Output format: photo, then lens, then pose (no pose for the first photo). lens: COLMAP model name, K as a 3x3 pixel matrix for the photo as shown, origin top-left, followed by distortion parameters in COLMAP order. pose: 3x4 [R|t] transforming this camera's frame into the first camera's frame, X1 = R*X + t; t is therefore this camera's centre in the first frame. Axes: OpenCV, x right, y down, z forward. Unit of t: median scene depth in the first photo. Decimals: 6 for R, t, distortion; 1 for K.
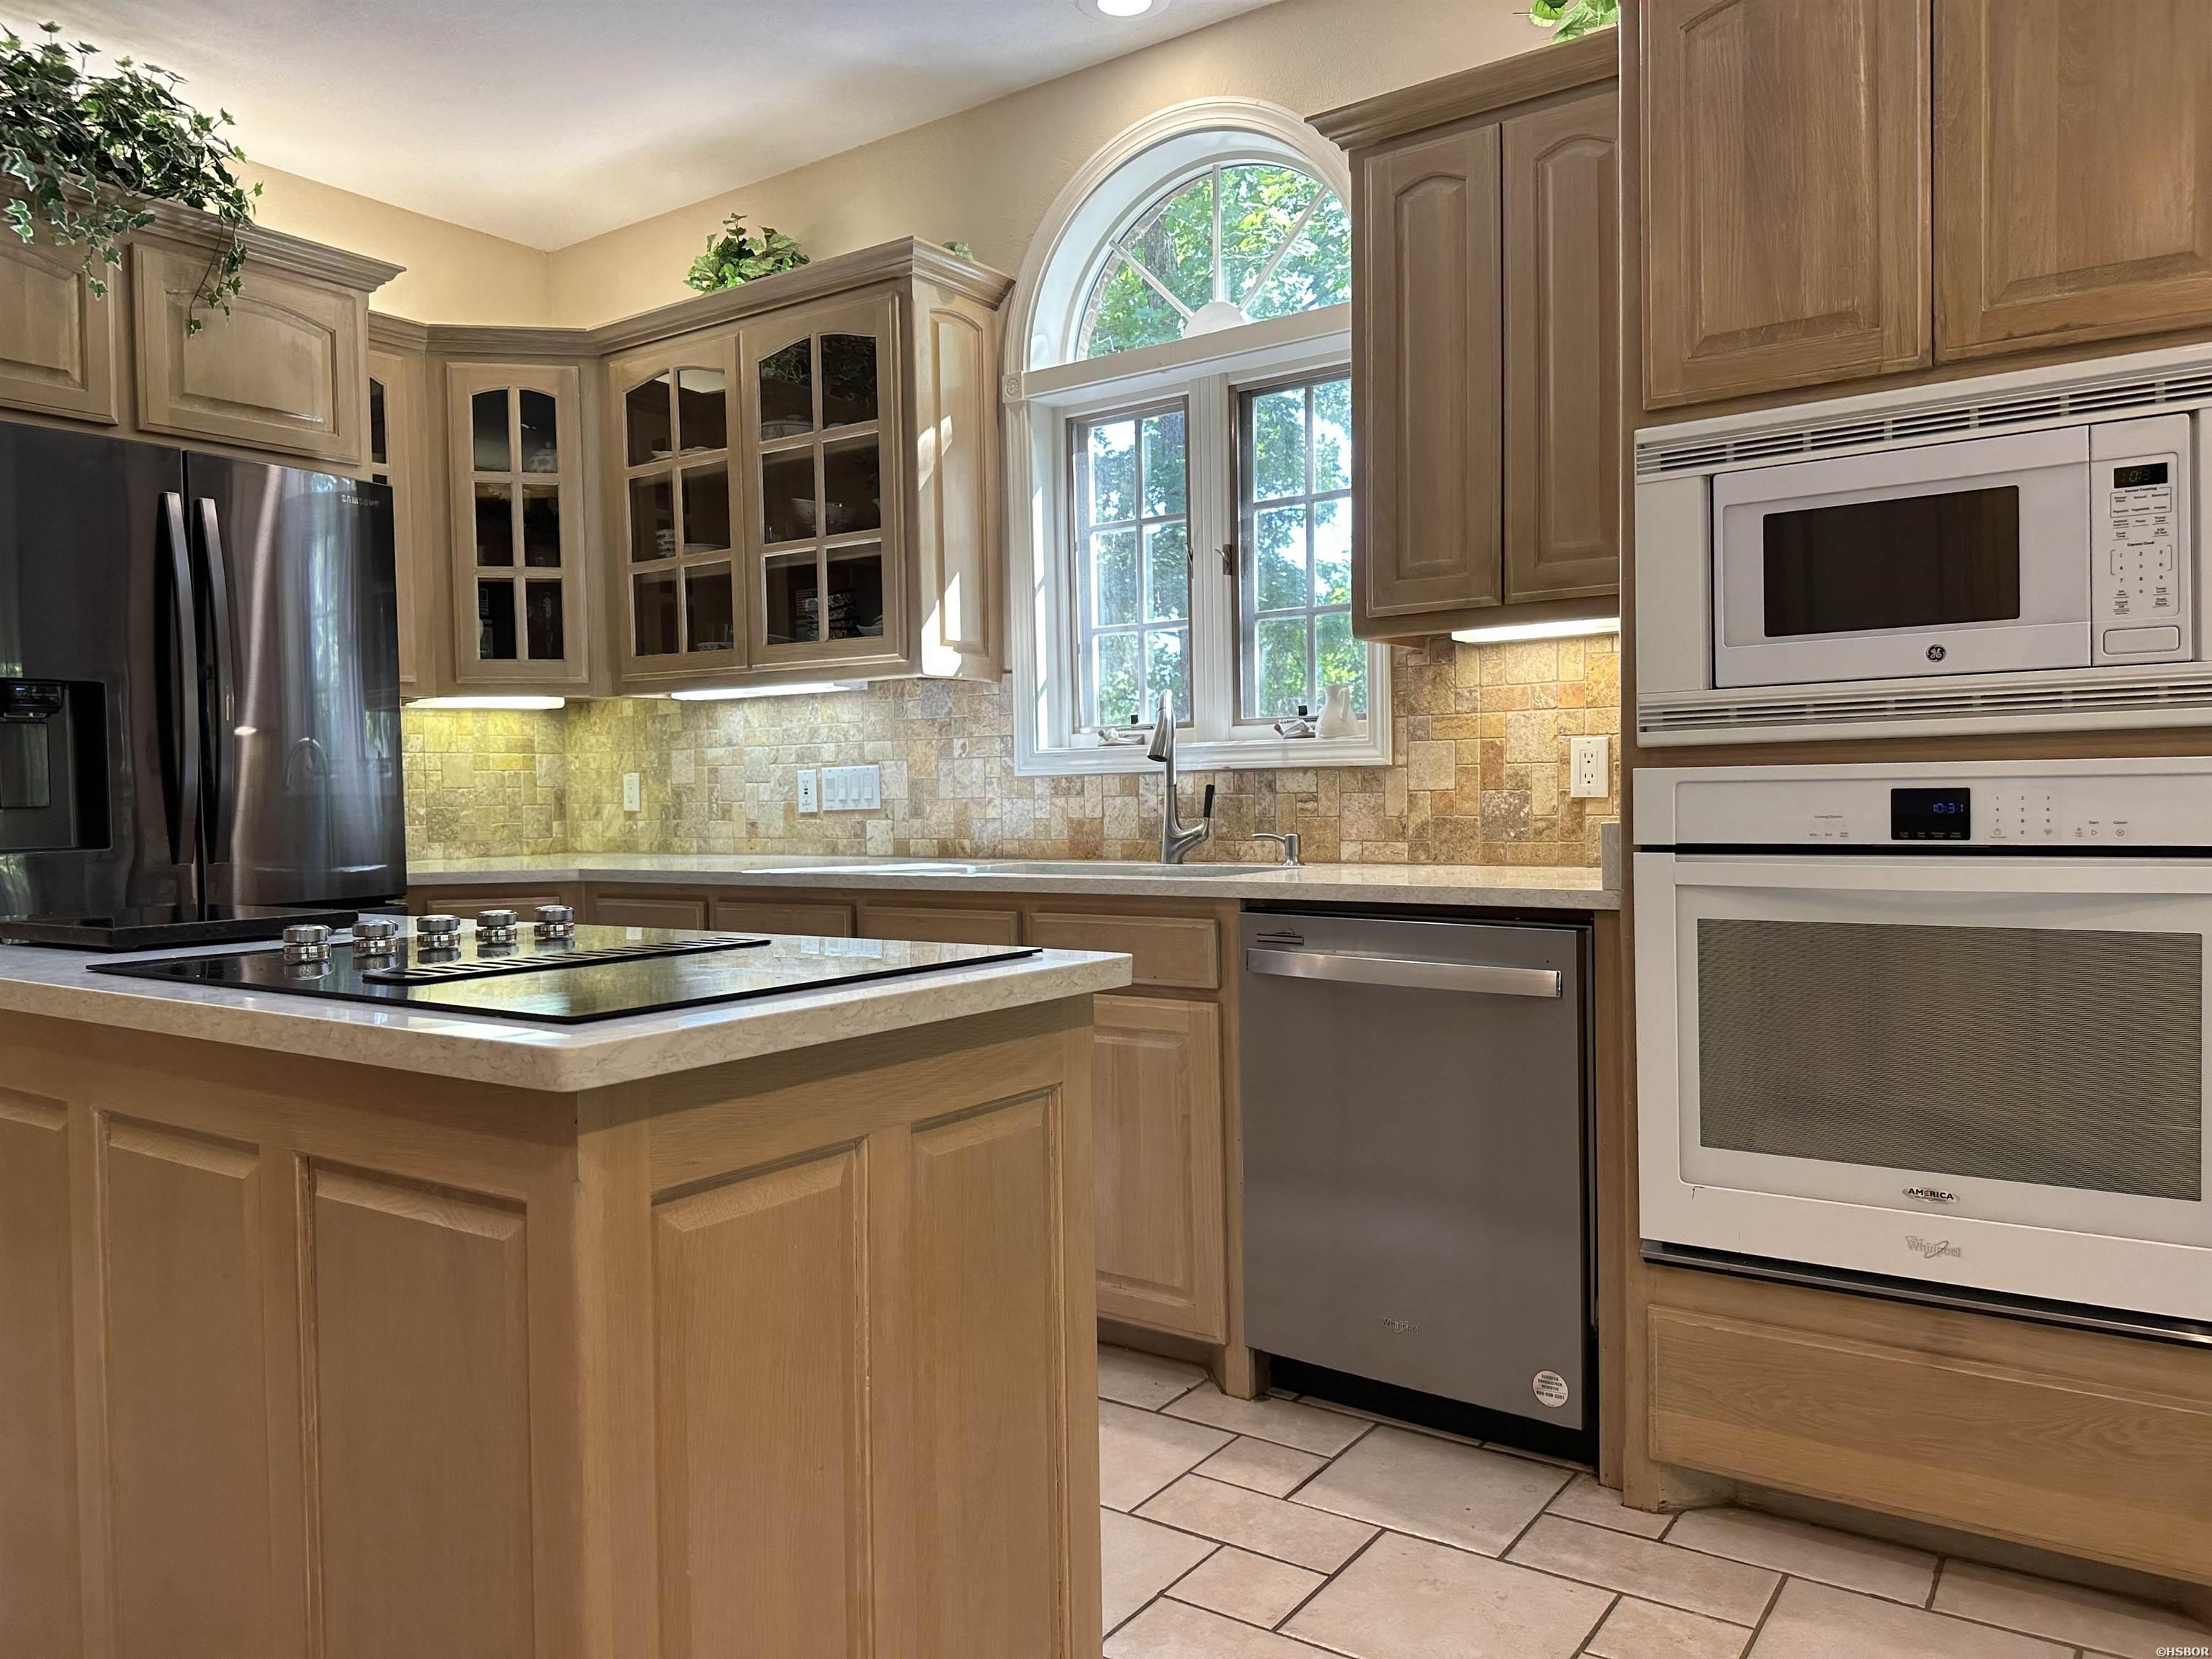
lens RADIAL K [[1560.9, 0, 1090.6], [0, 1560.9, 833.6], [0, 0, 1]] dist [0.136968, -0.172845]
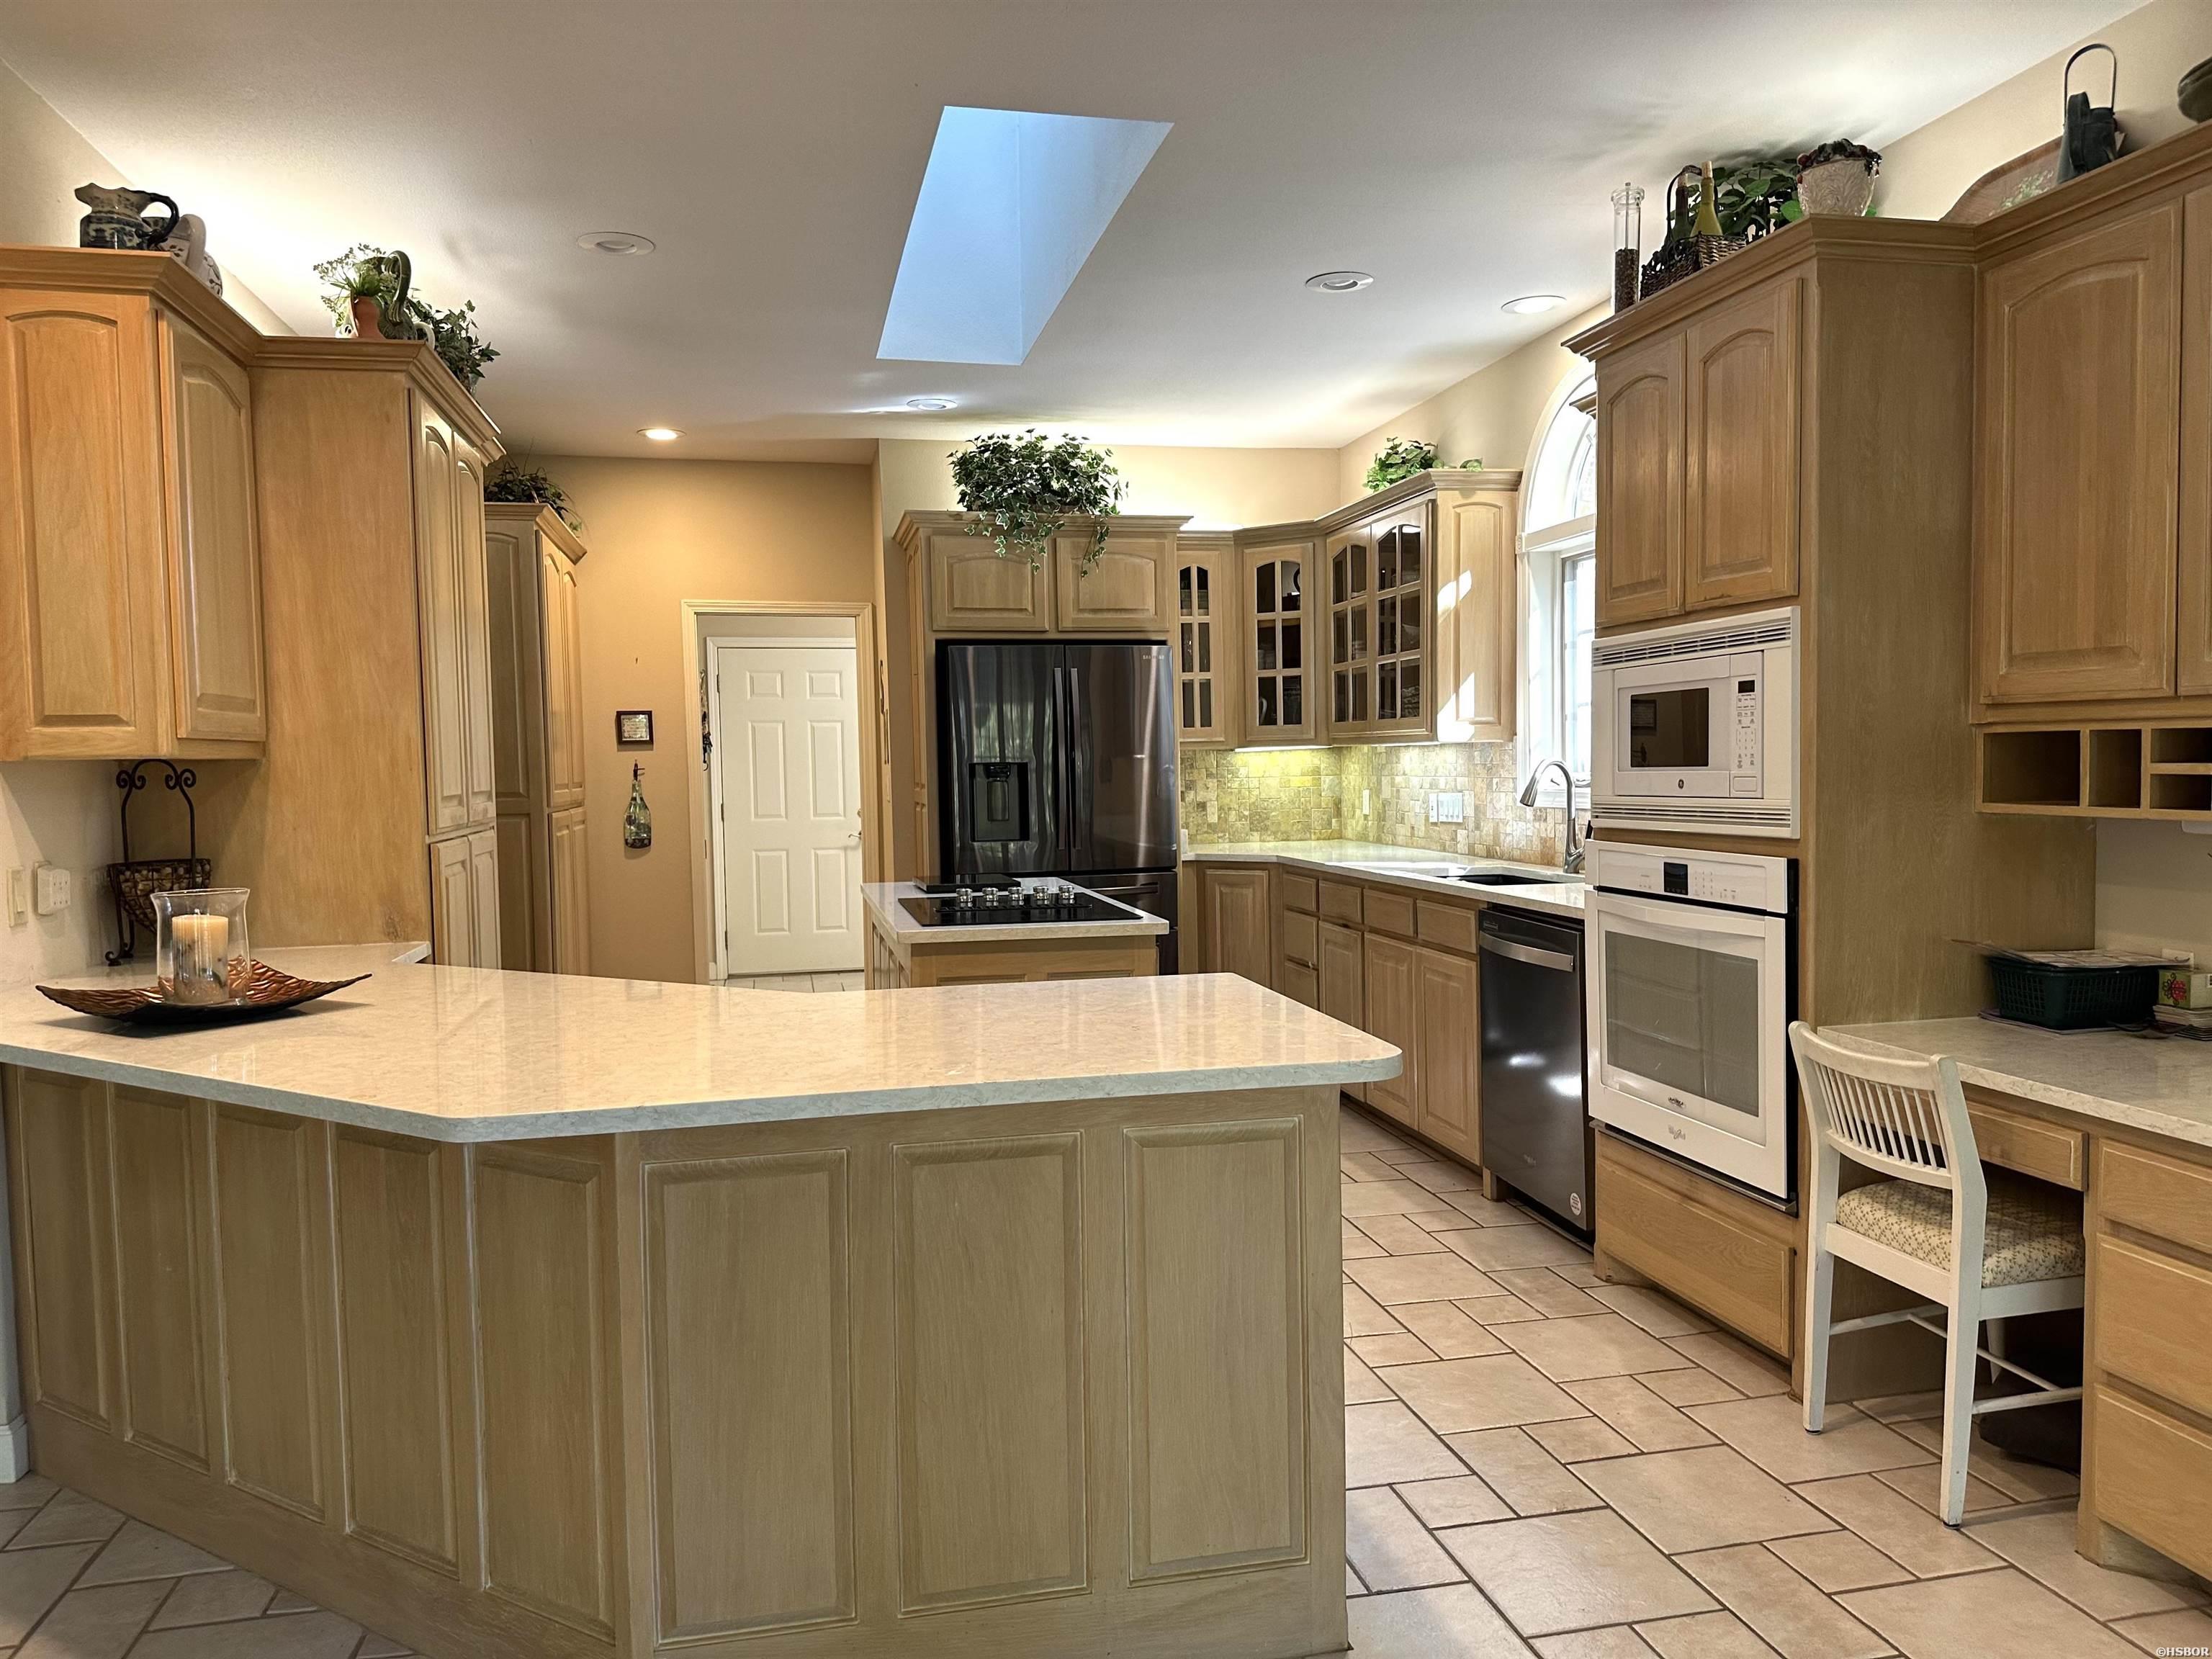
lens RADIAL K [[1547.4, 0, 1104.3], [0, 1547.4, 846.1], [0, 0, 1]] dist [0.050681, -0.066118]
pose [[0.741169, 0.040896, -0.670072, 0.675218], [-0.011524, 0.998771, 0.048210, -0.068143], [0.671220, -0.028010, 0.740729, -0.362286]]
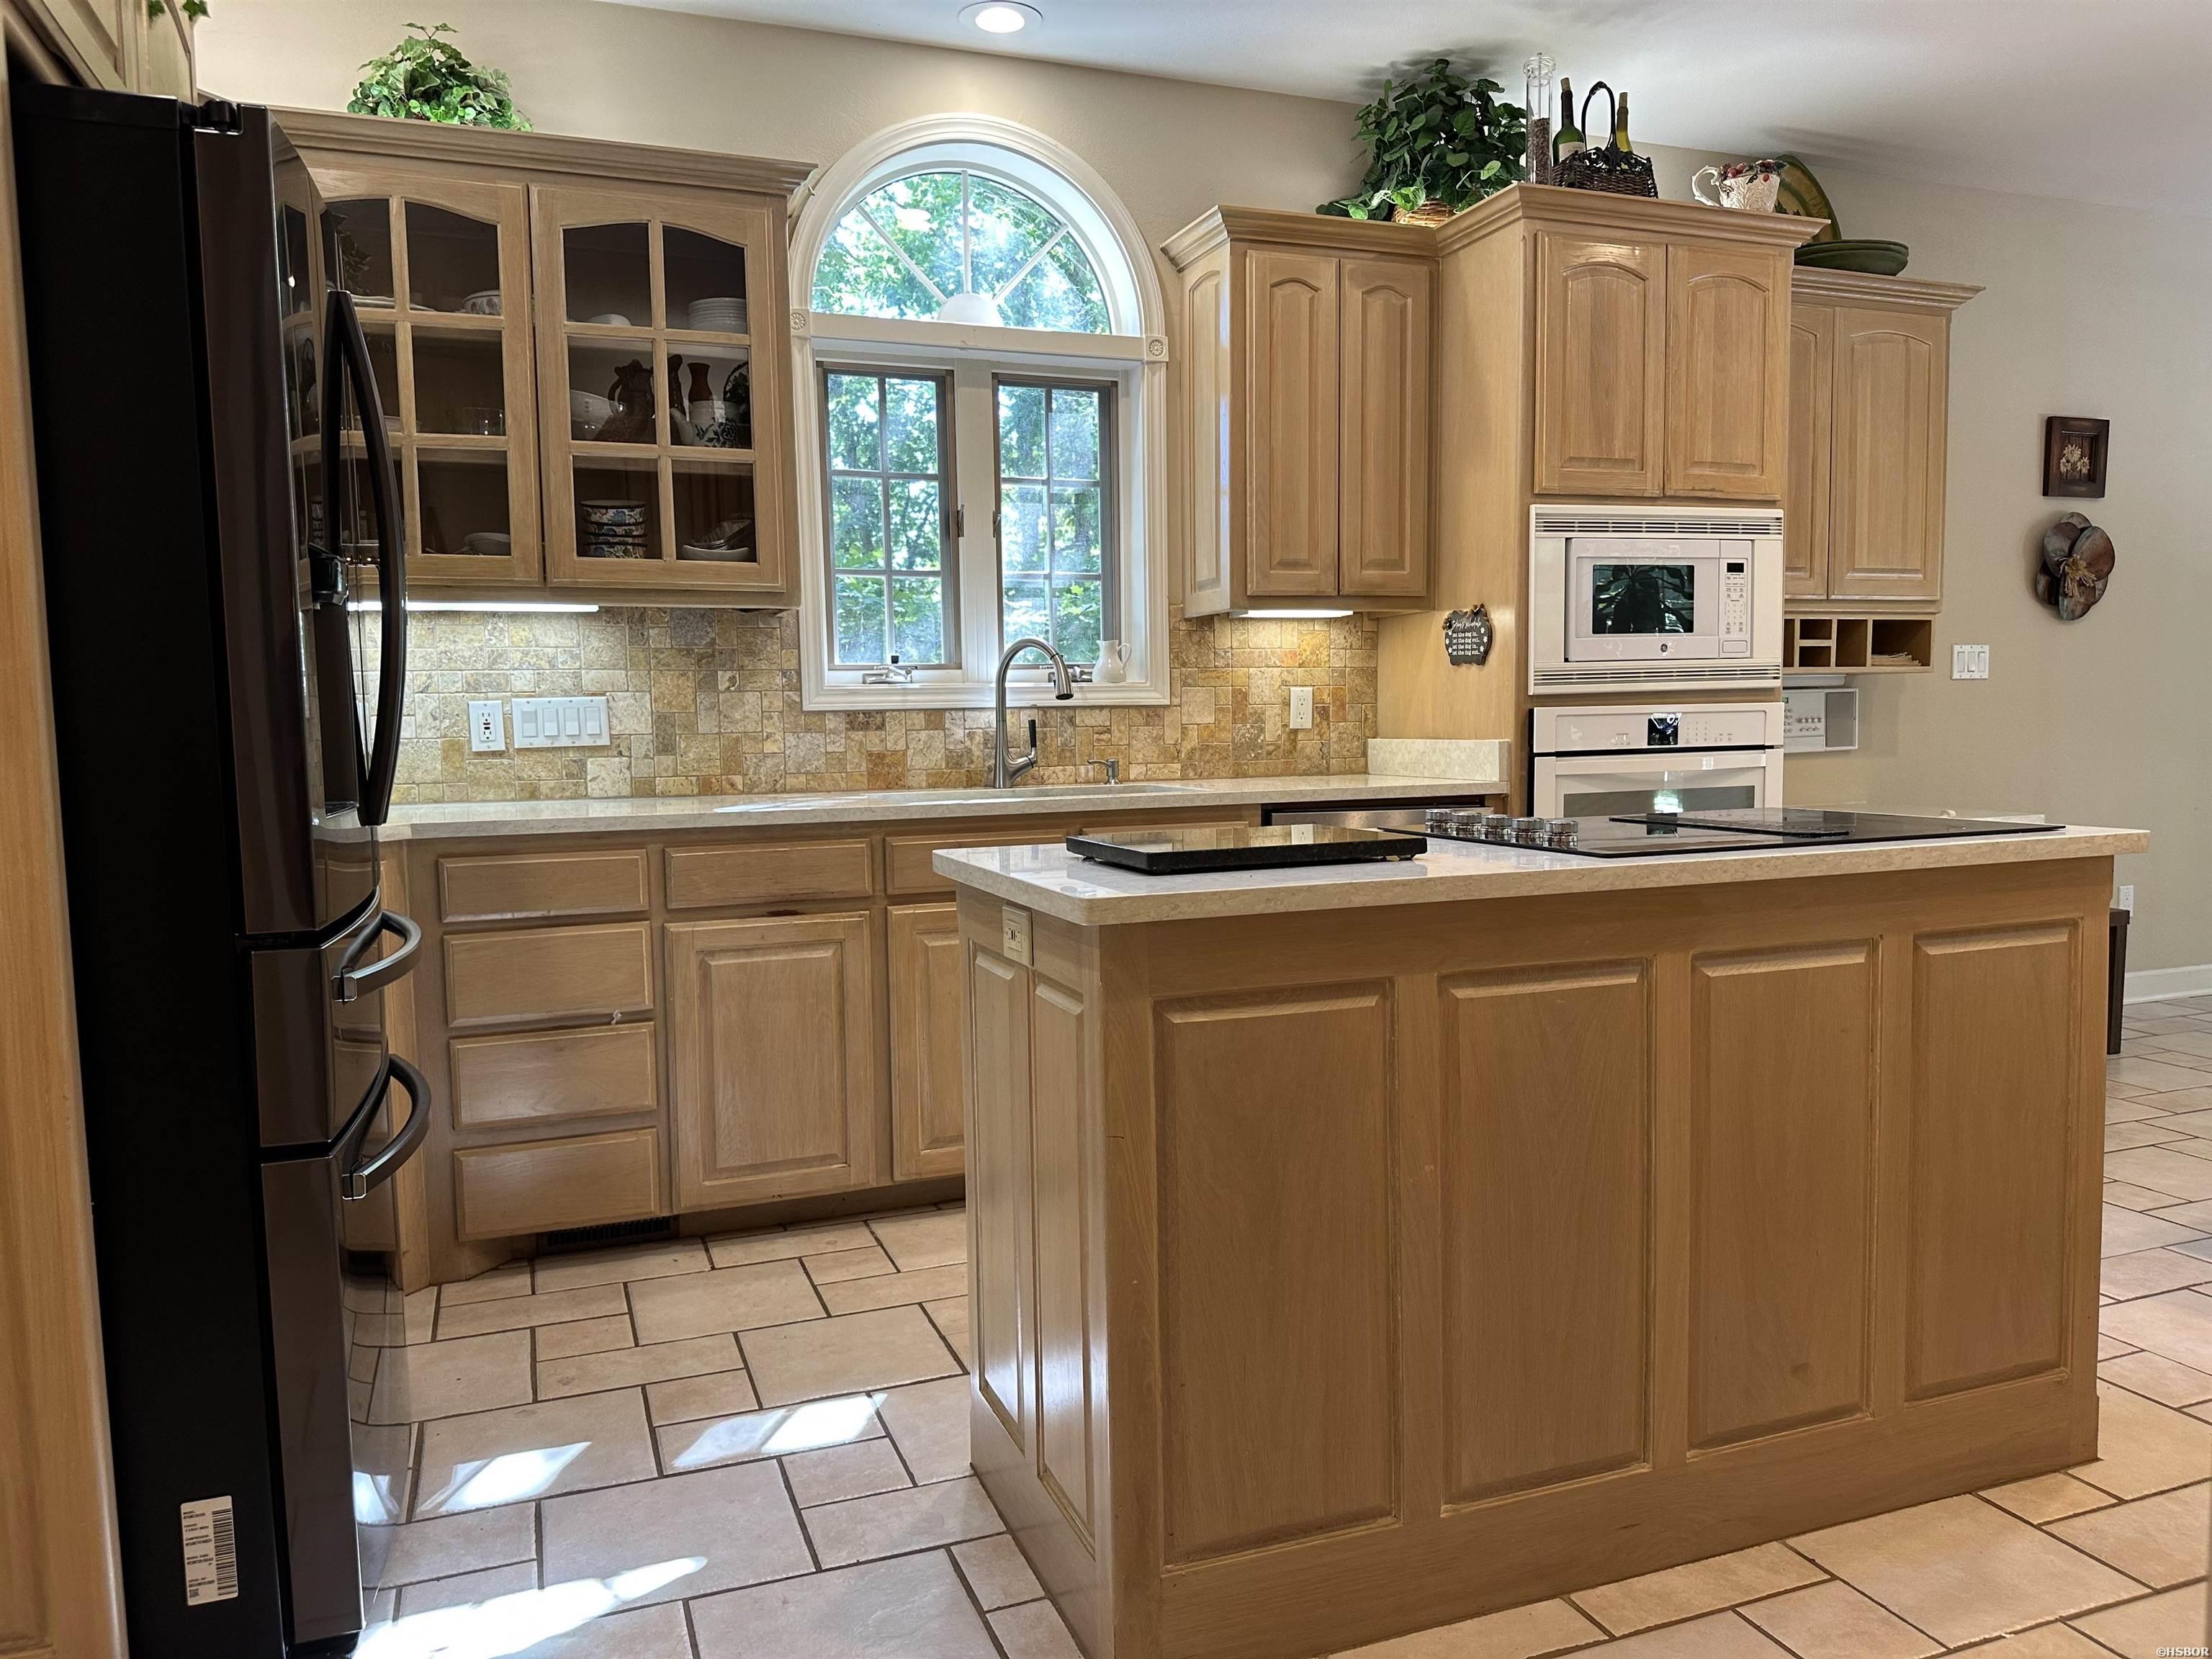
lens RADIAL K [[1560.9, 0, 1090.6], [0, 1560.9, 833.6], [0, 0, 1]] dist [0.136968, -0.172845]
pose [[0.558018, -0.056045, 0.827934, -0.827579], [0.028619, 0.998423, 0.048297, -0.001048], [-0.829335, -0.003256, 0.558742, 0.287726]]
